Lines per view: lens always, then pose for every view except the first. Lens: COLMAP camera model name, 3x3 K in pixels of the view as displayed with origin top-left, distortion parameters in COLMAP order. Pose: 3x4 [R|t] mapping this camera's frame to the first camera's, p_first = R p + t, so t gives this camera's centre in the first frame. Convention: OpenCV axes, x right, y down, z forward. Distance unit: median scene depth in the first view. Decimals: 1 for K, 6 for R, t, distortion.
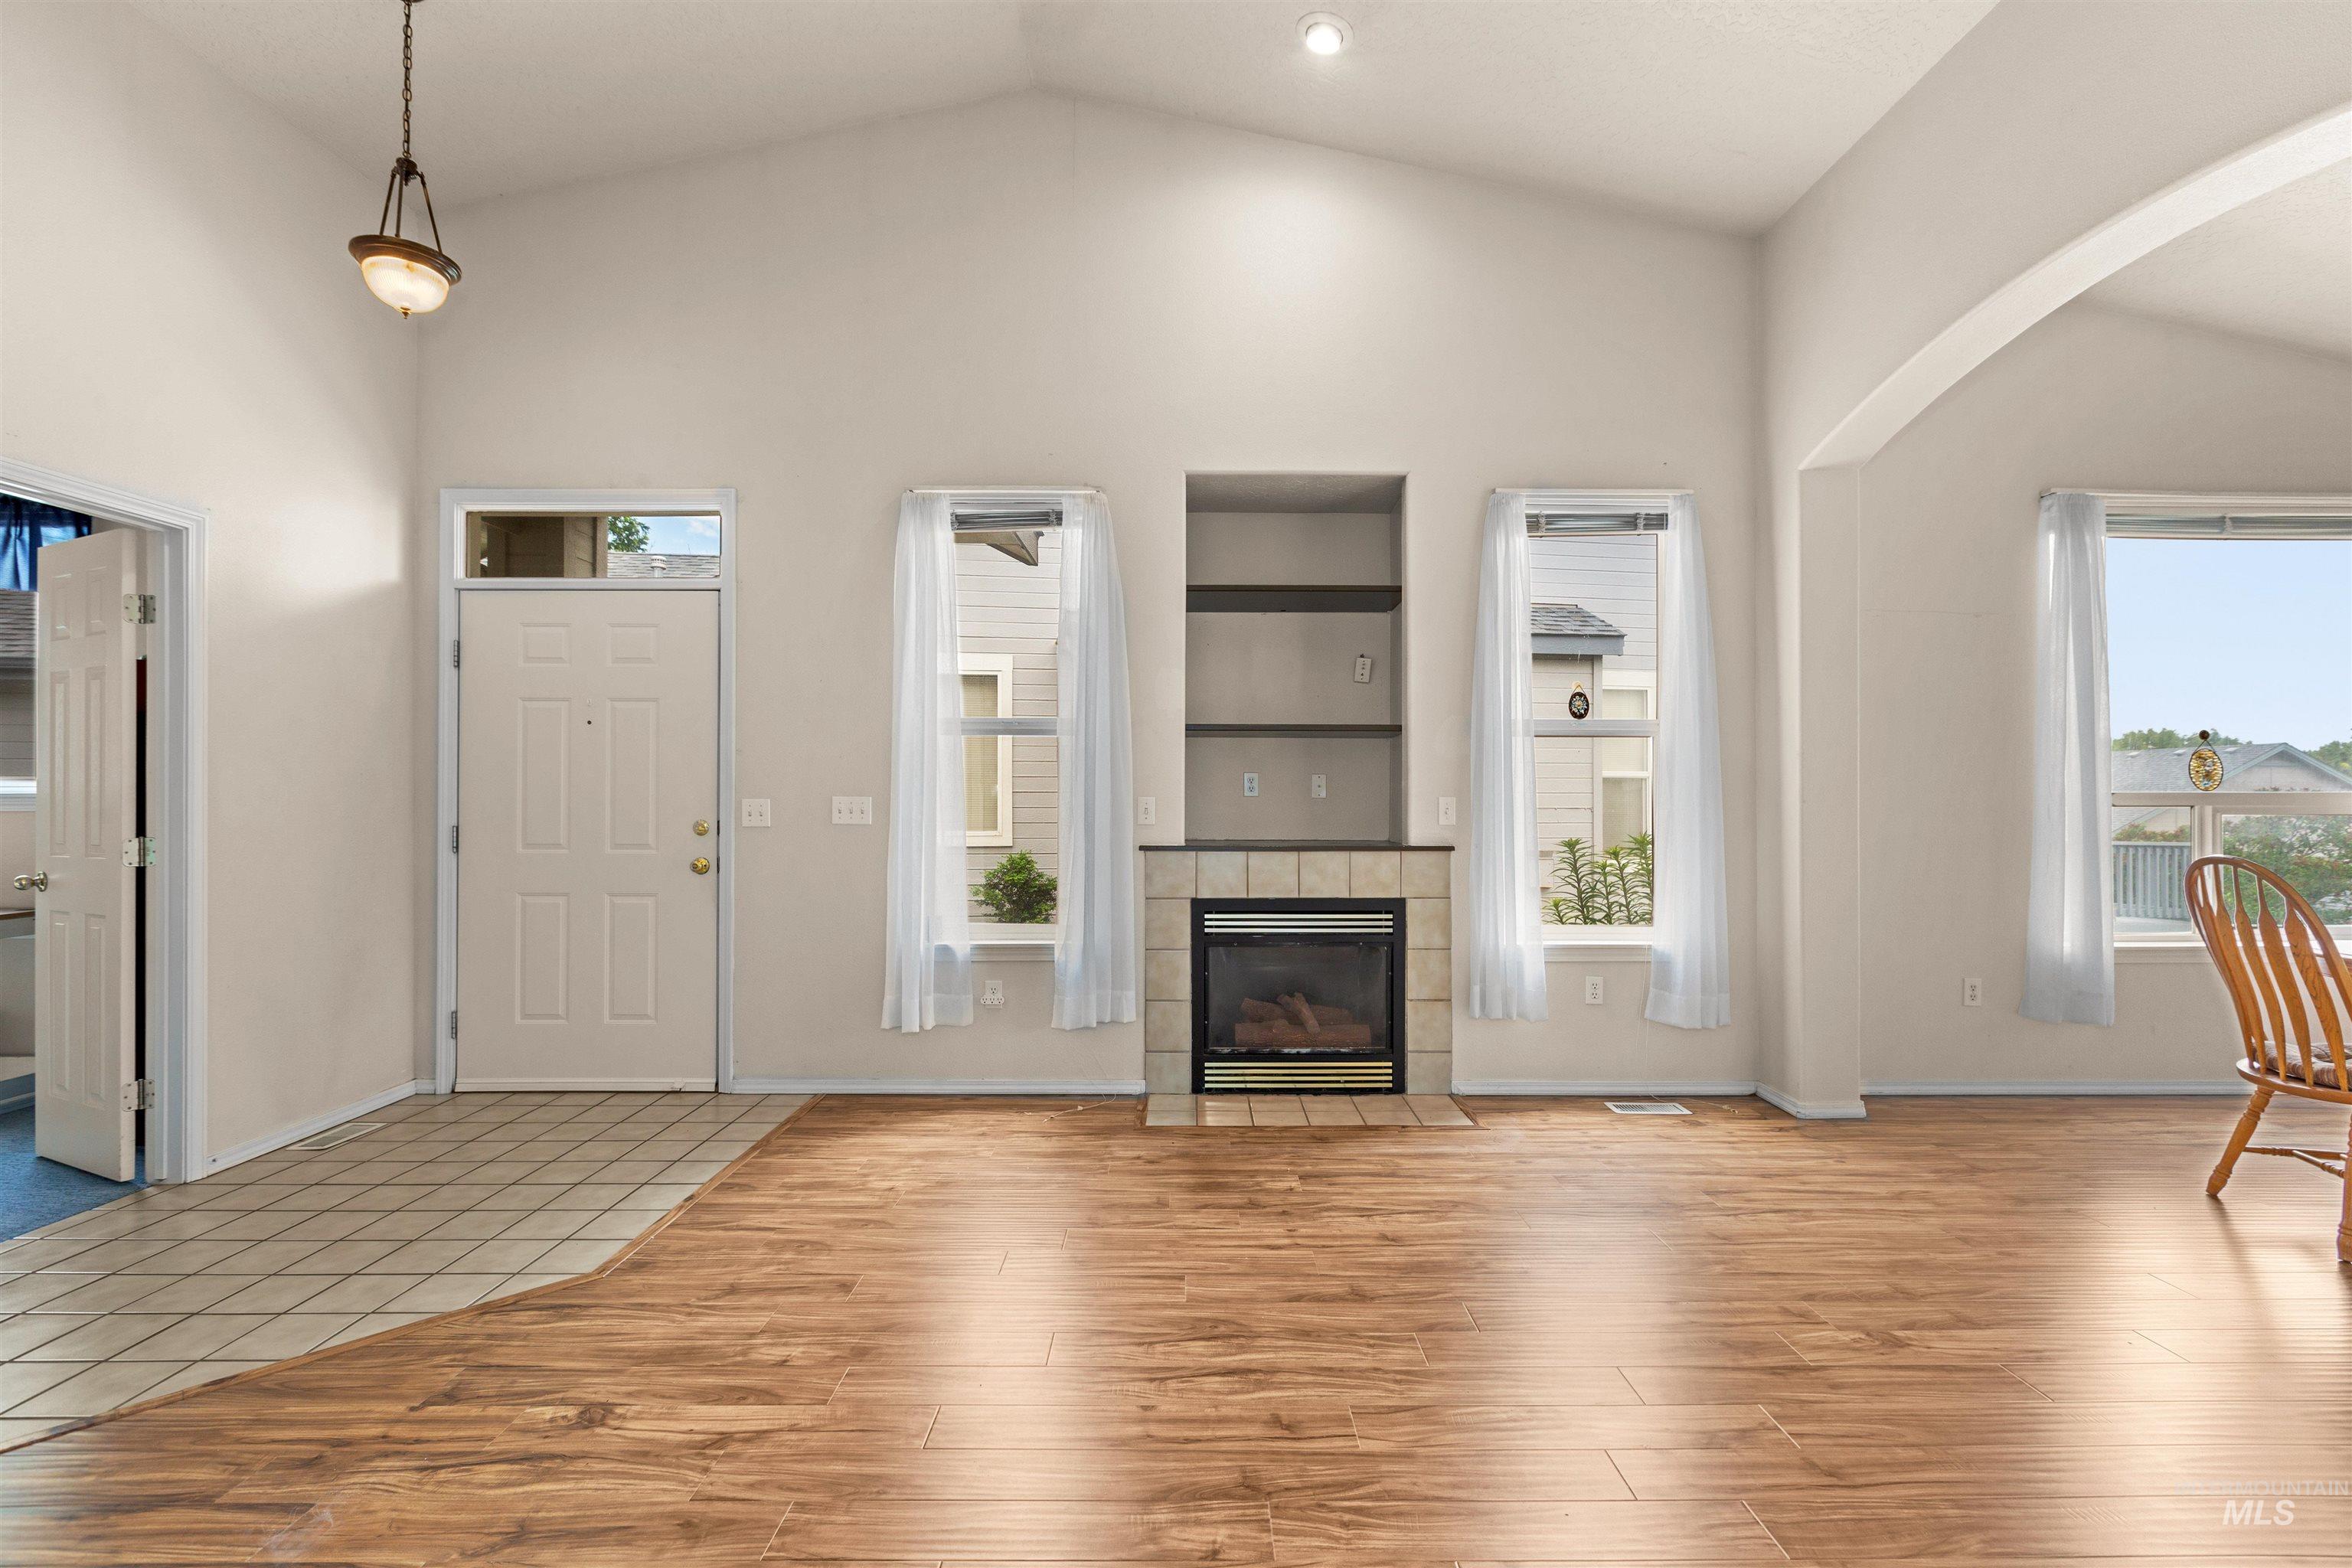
lens RADIAL K [[1039.7, 0, 1176.0], [0, 1039.7, 784.0], [0, 0, 1]] dist [-0.001863, -0.000631]
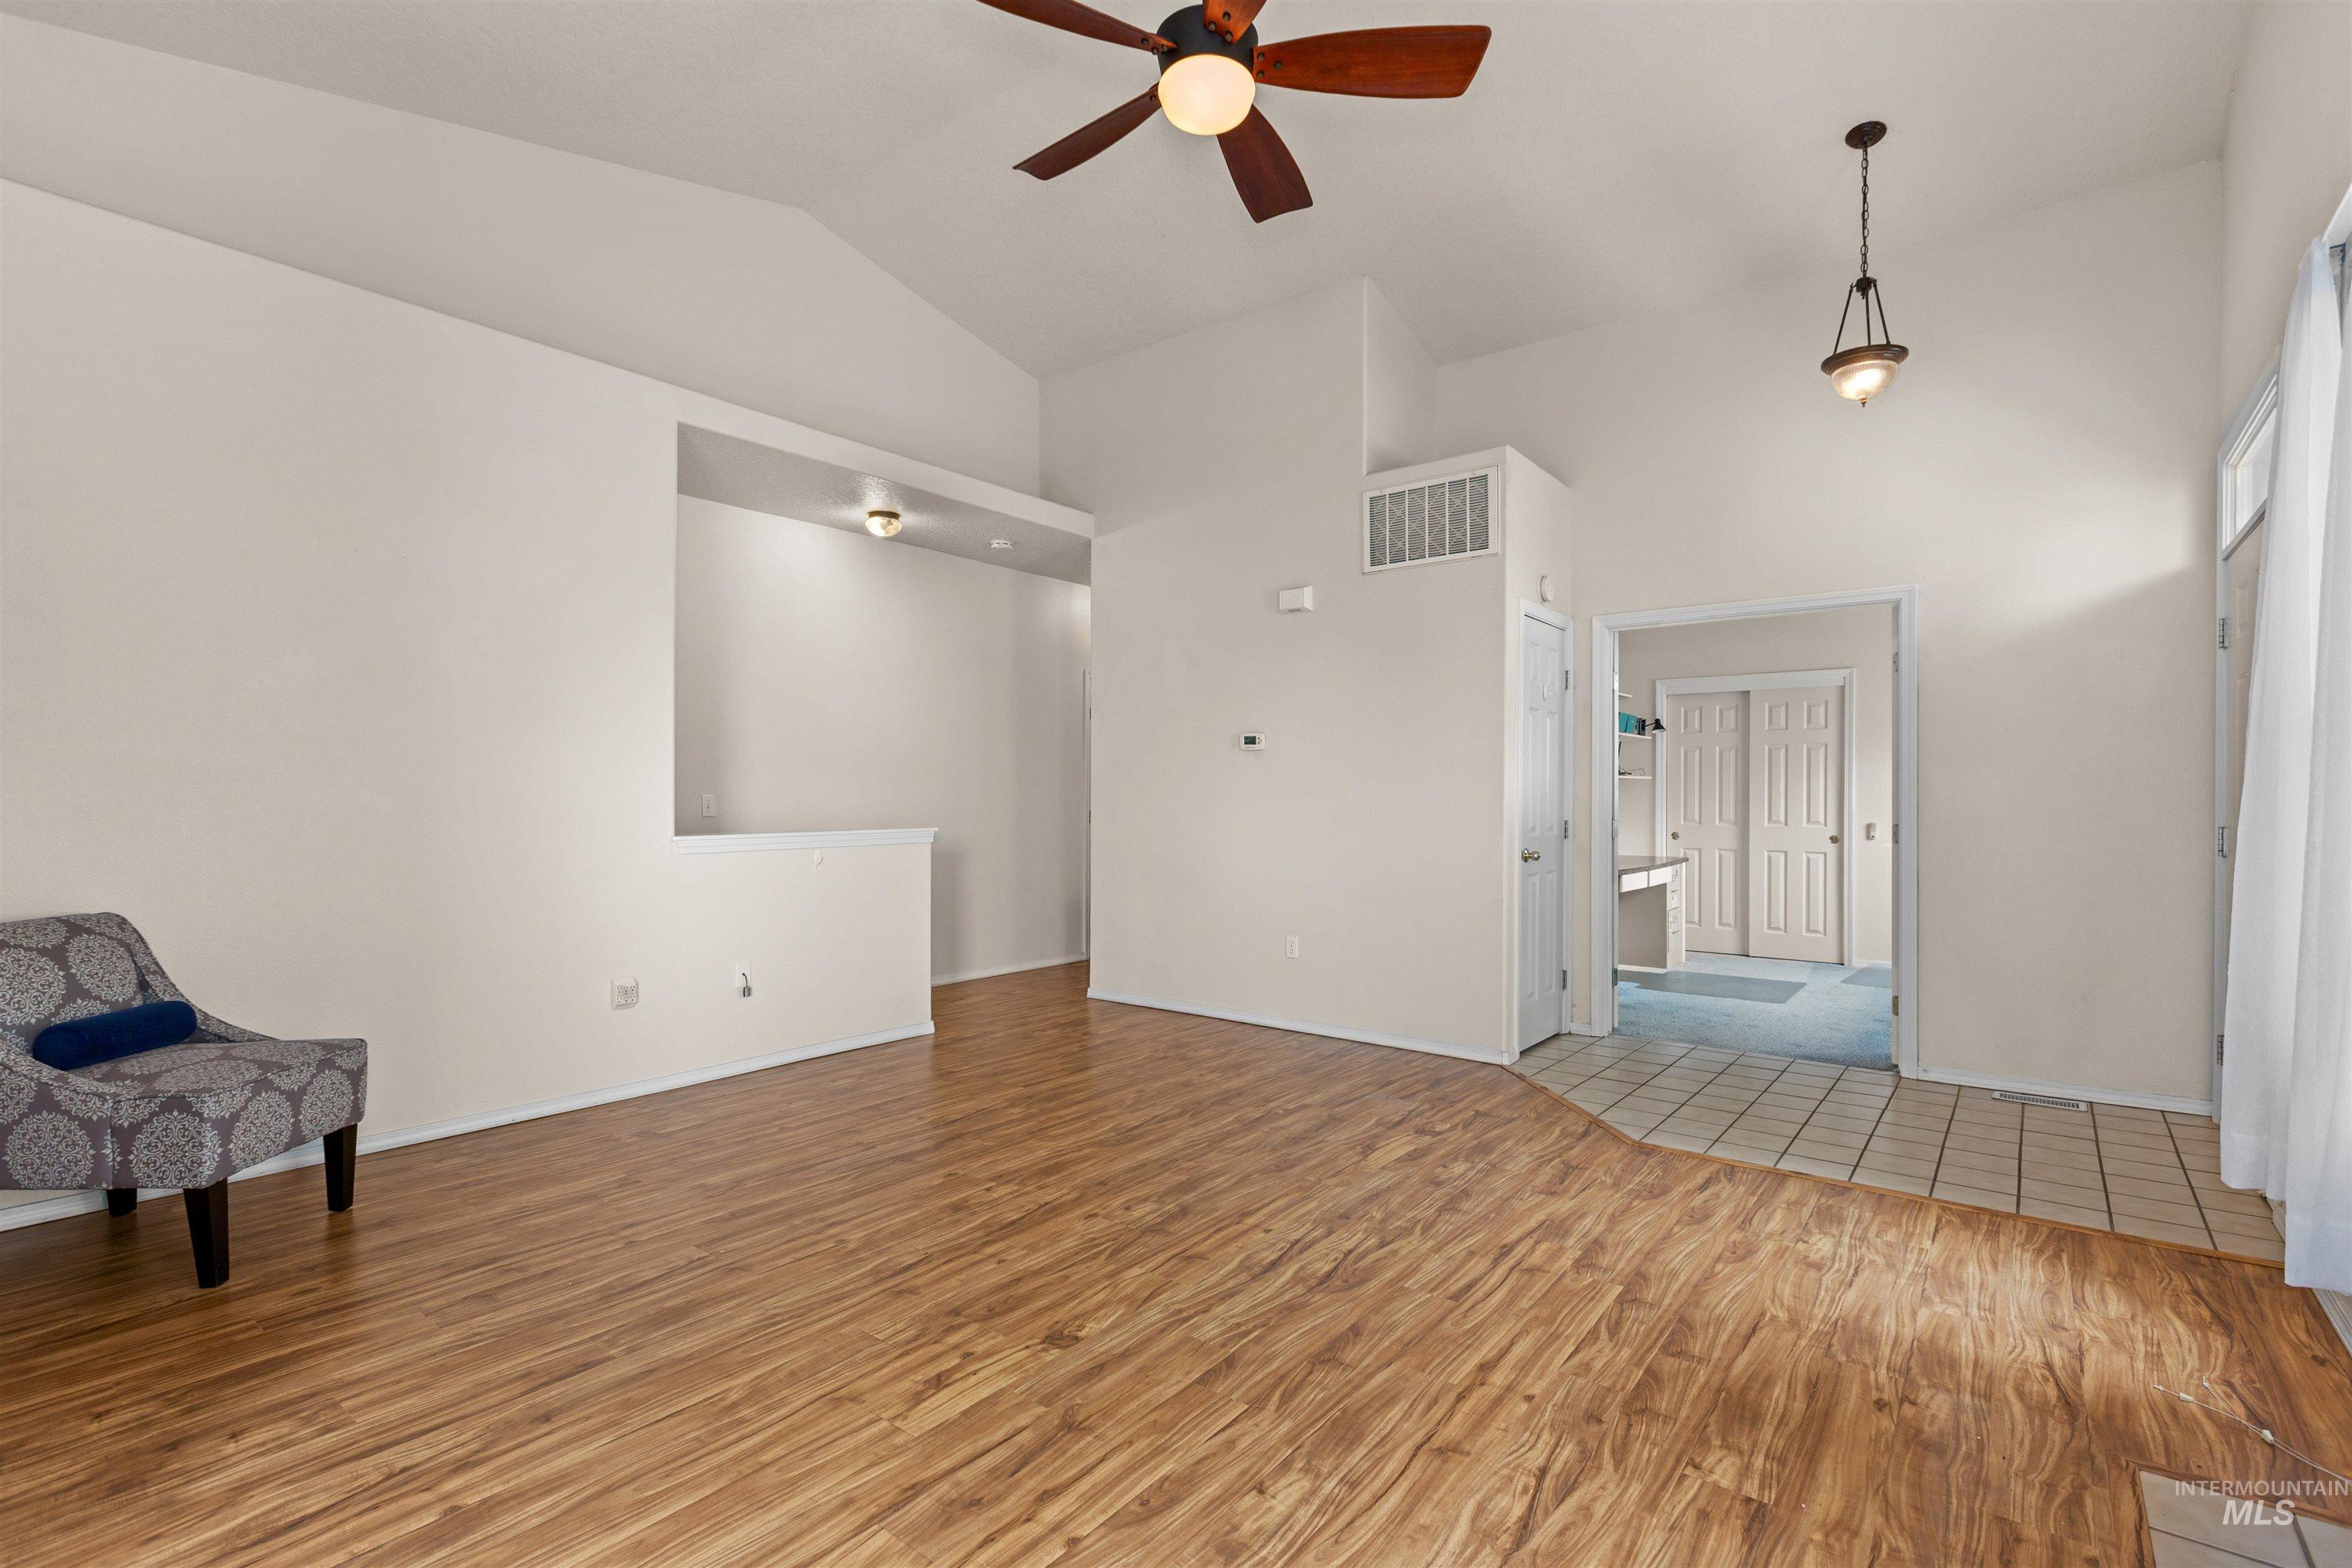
lens RADIAL K [[1100.5, 0, 1197.0], [0, 1100.5, 790.2], [0, 0, 1]] dist [-0.003569, -0.000030]
pose [[-0.600366, -0.005455, -0.799706, 0.697017], [0.012162, 0.999799, -0.015951, 0.019430], [0.799633, -0.019303, -0.600179, 1.048812]]
